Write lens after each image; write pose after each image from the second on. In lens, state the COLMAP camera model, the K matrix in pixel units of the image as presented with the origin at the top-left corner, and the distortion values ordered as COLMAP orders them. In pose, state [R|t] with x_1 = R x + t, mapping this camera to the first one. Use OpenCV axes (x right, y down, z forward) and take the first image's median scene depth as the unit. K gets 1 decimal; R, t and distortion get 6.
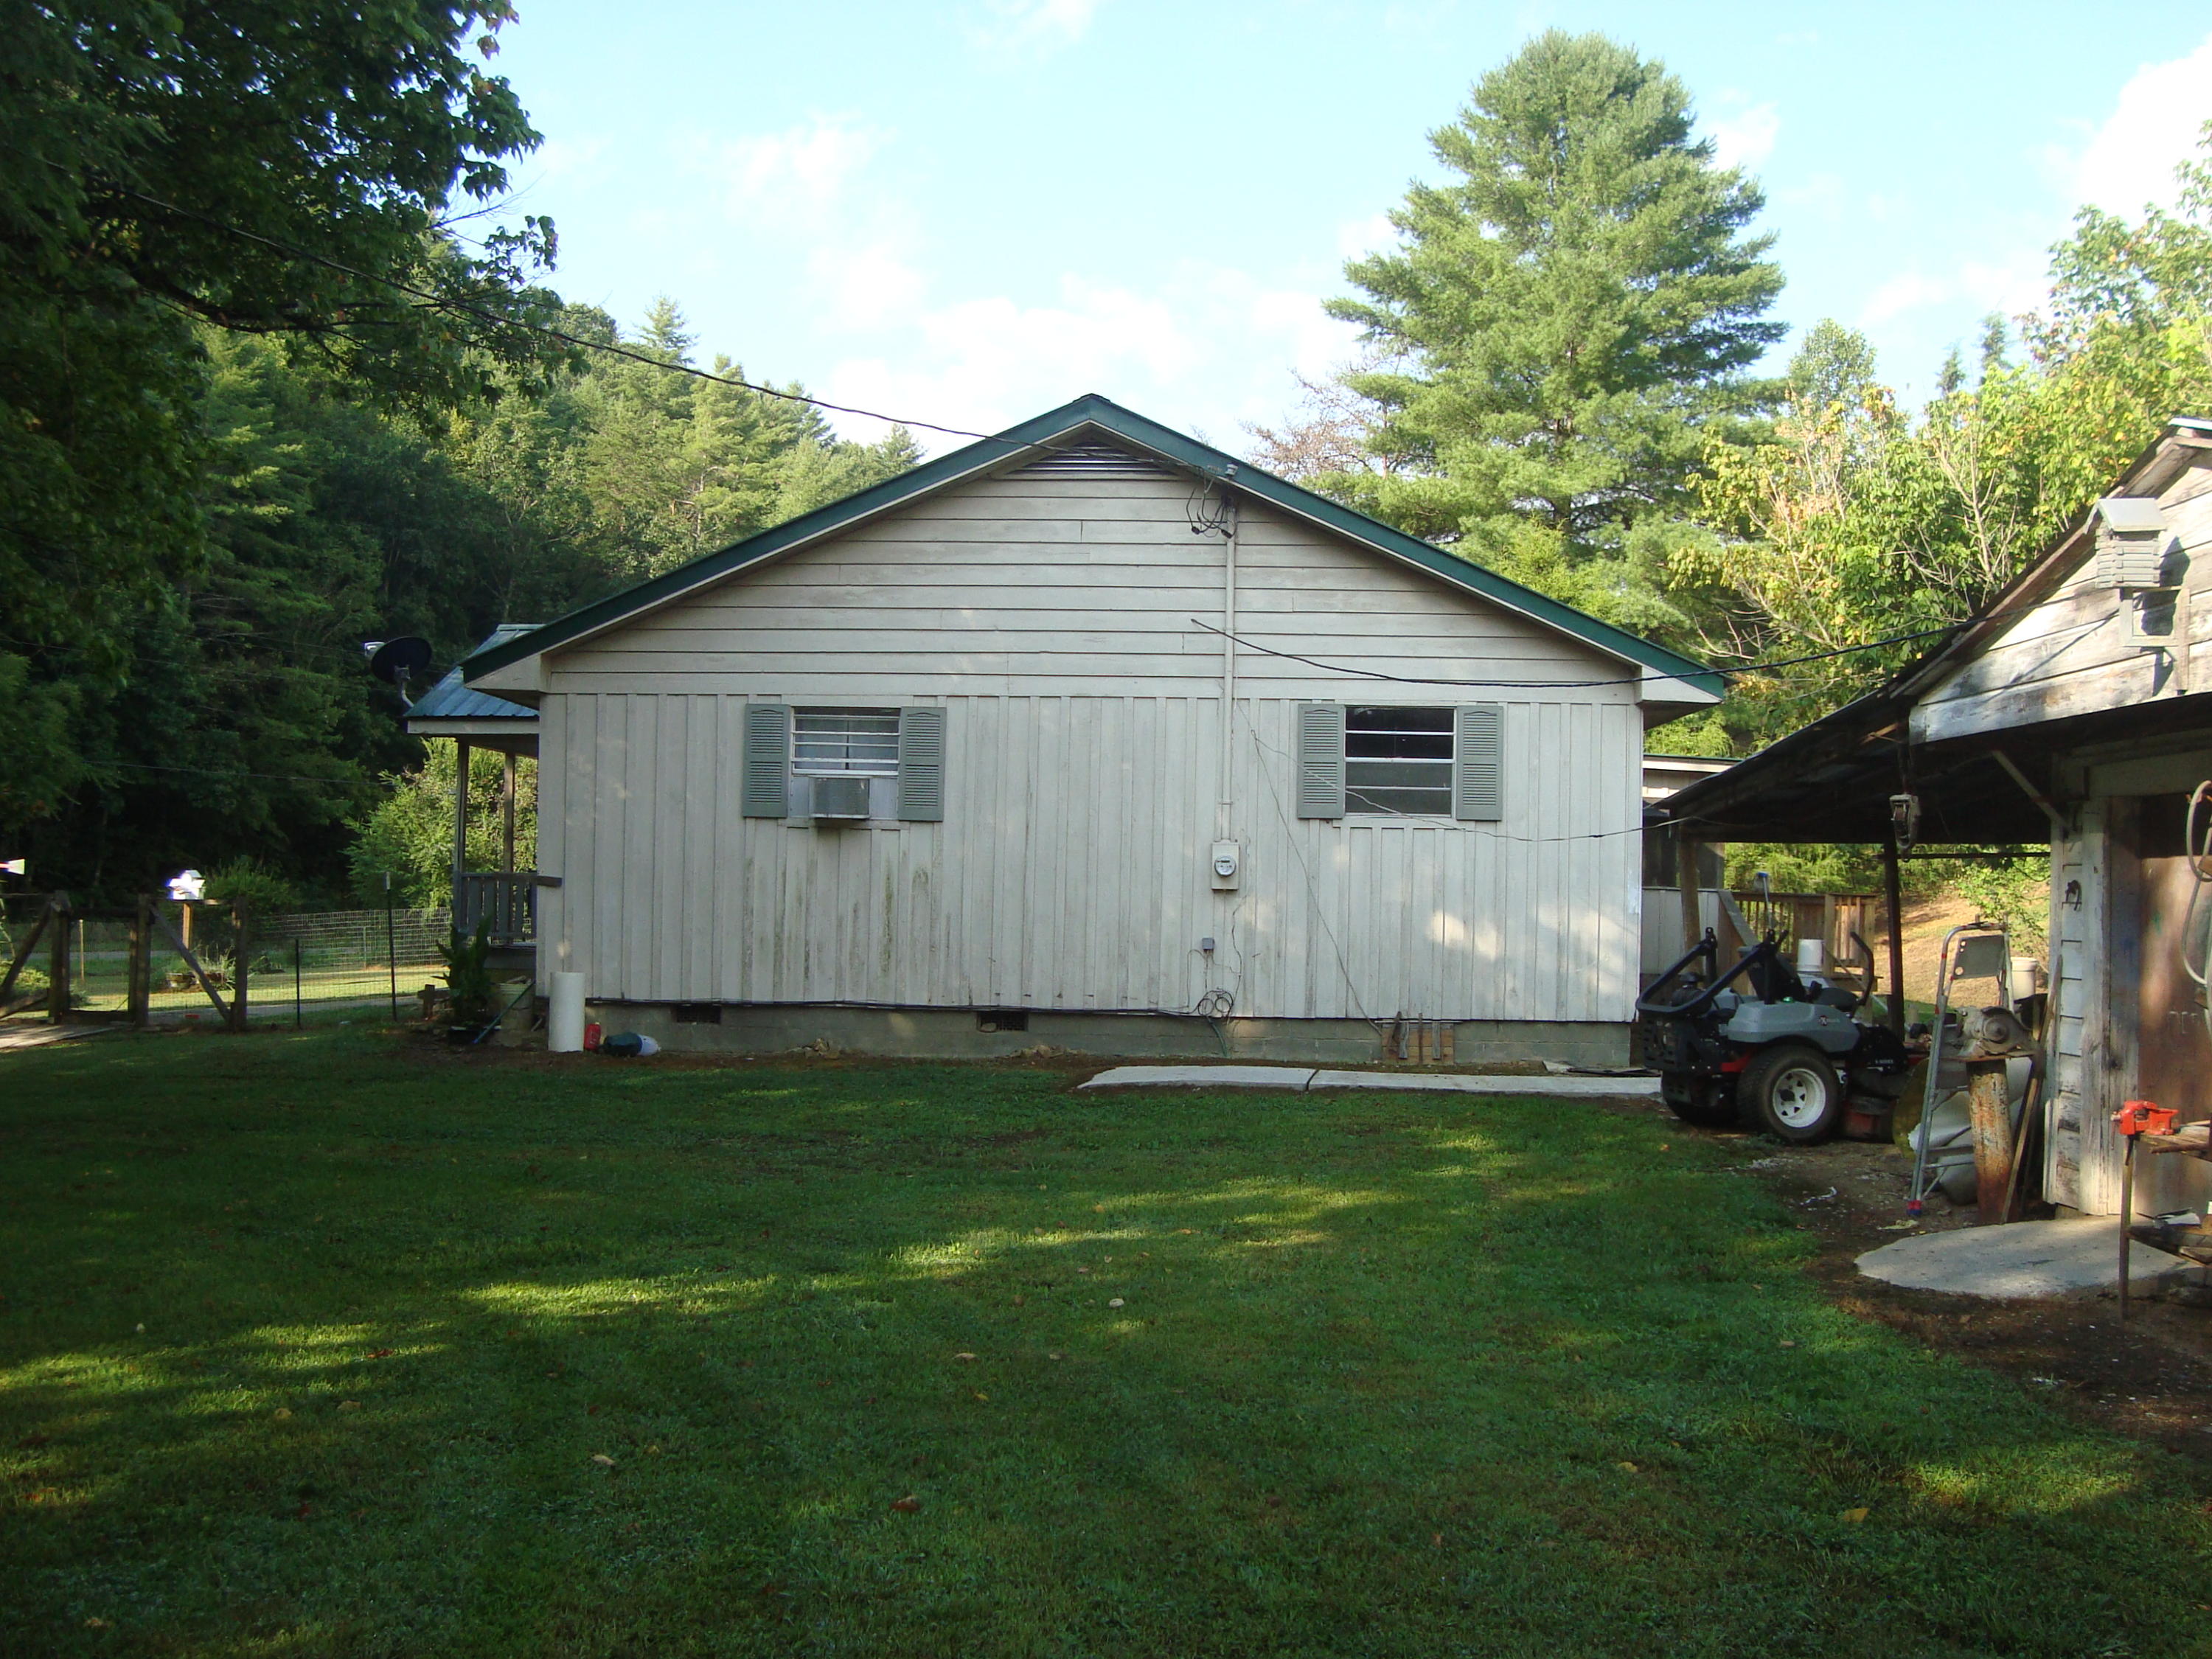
lens RADIAL K [[2122.0, 0, 1104.5], [0, 2122.0, 819.6], [0, 0, 1]] dist [-0.181310, 0.163128]
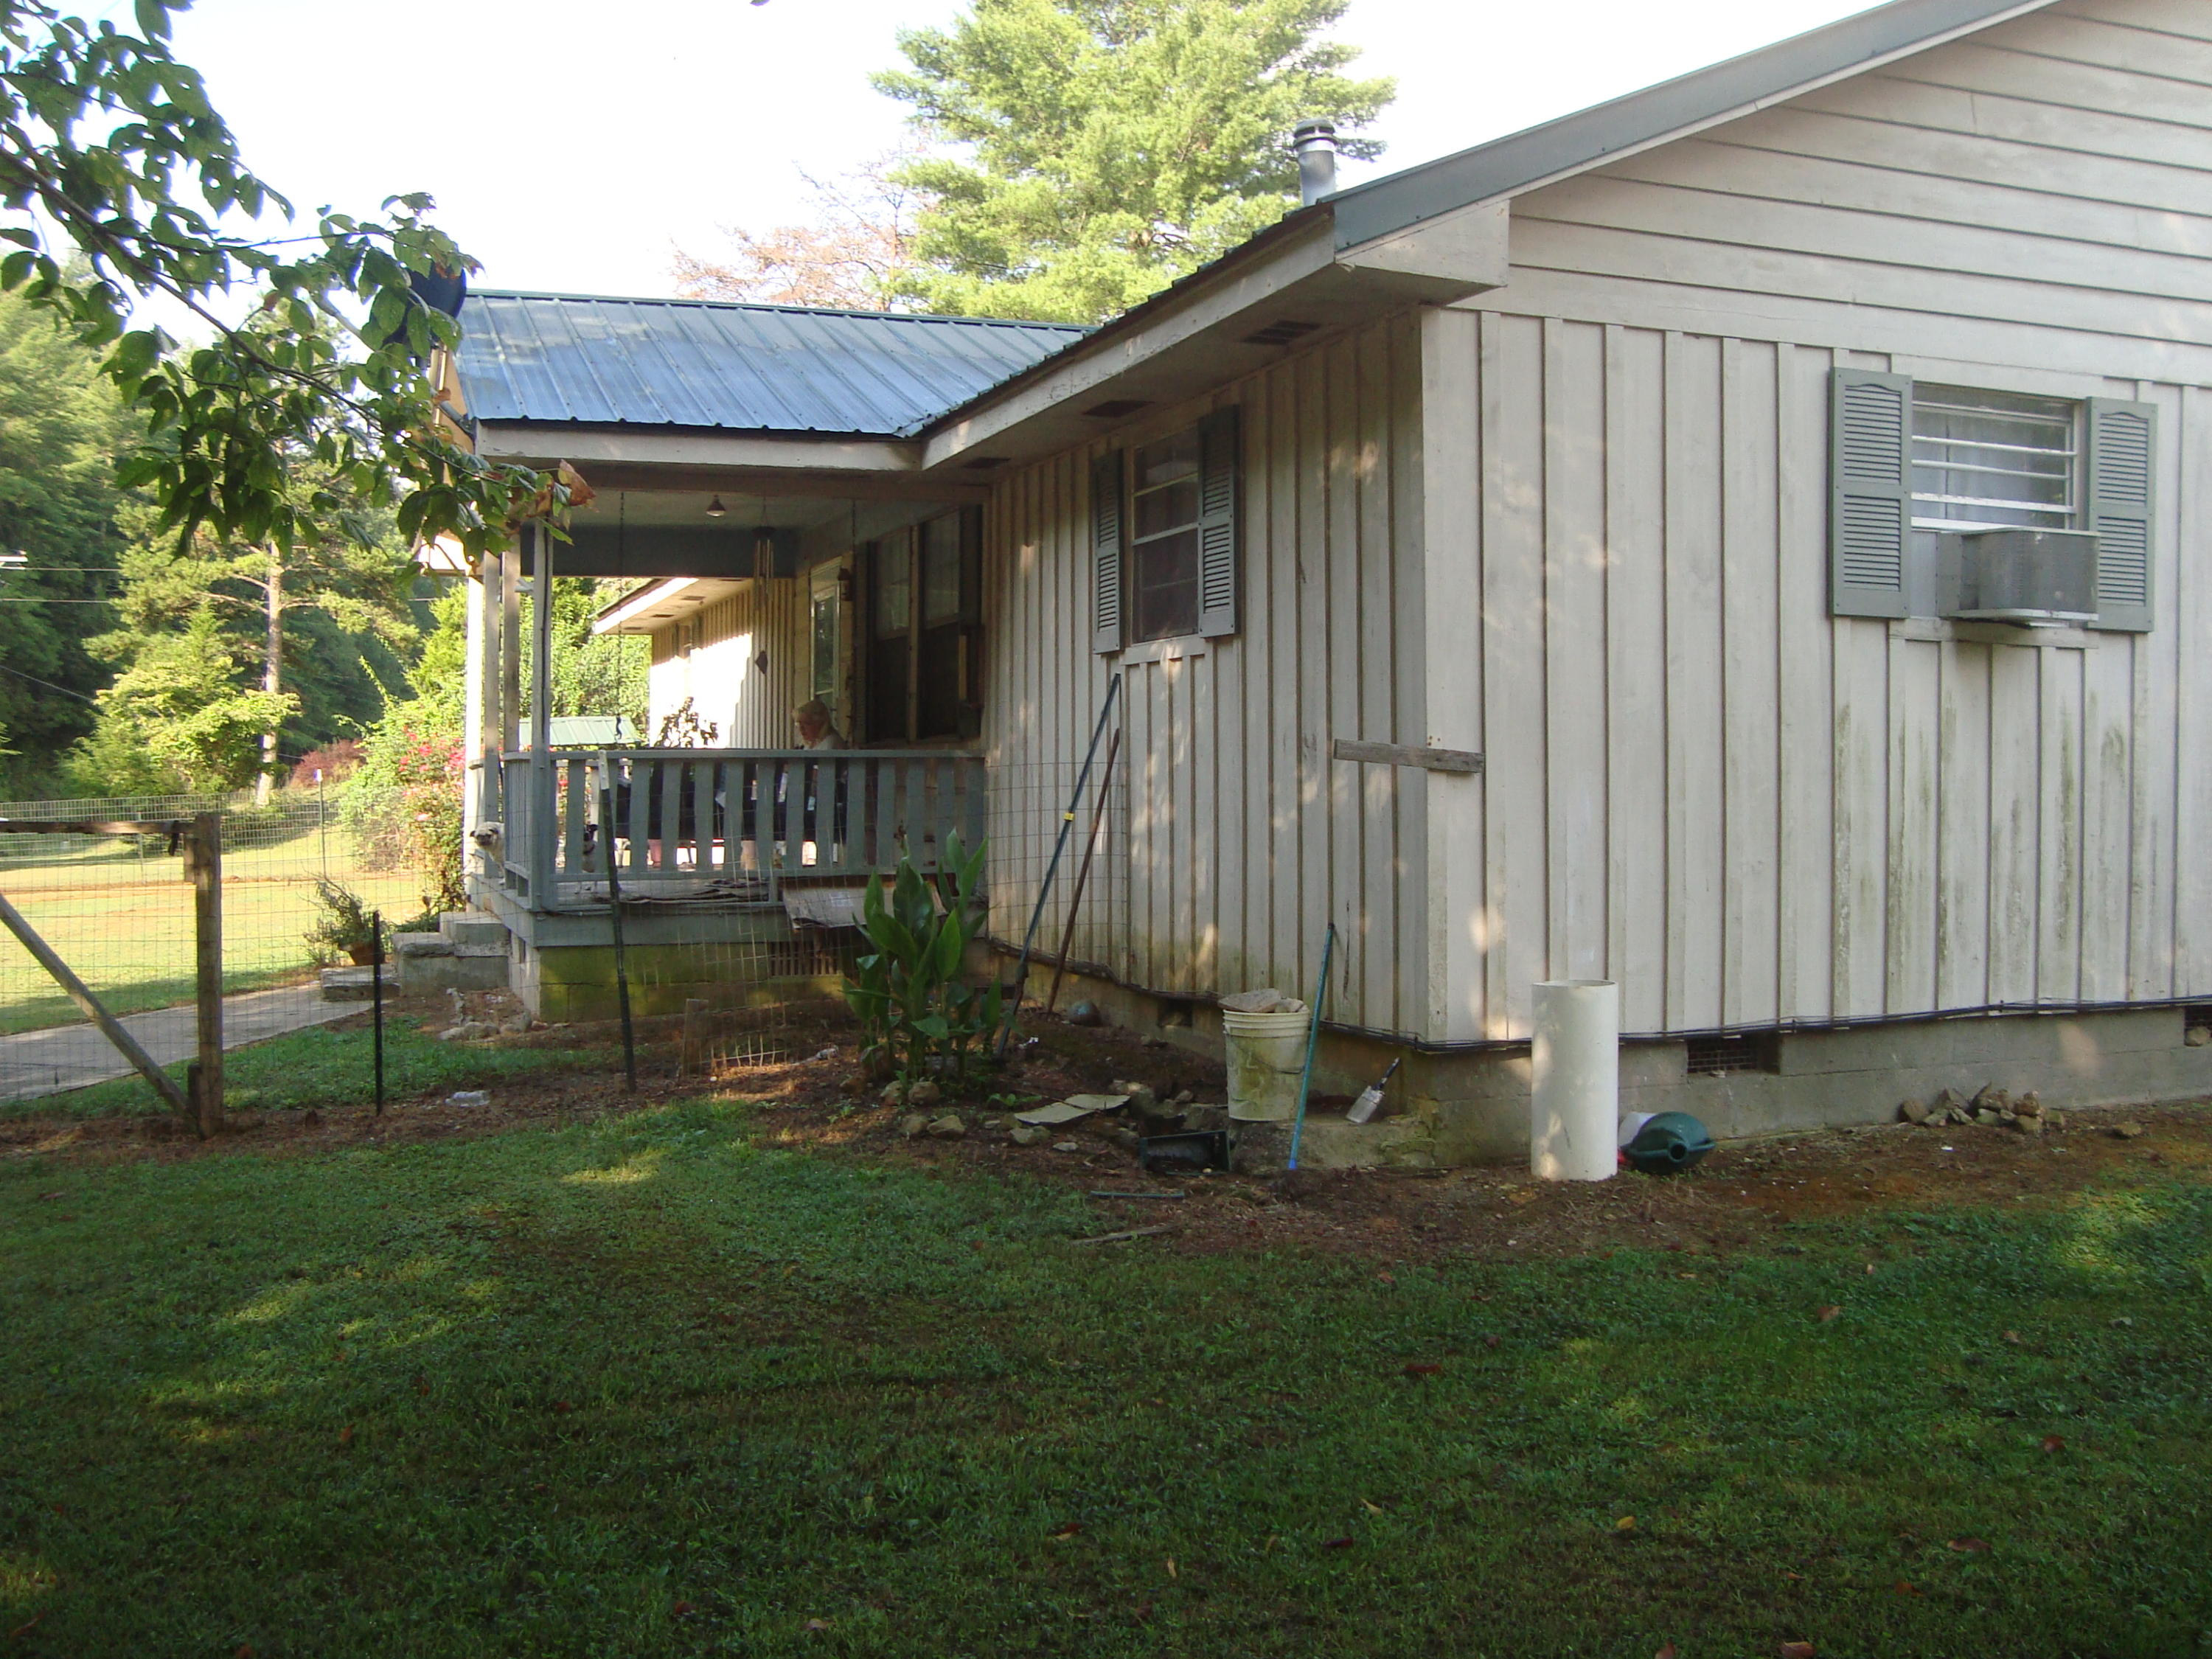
lens RADIAL K [[2122.0, 0, 1104.5], [0, 2122.0, 819.6], [0, 0, 1]] dist [-0.181310, 0.163128]
pose [[0.919306, -0.026360, 0.392660, -0.491013], [0.004731, 0.998422, 0.055951, 0.016567], [-0.393515, -0.049578, 0.917980, 0.648117]]
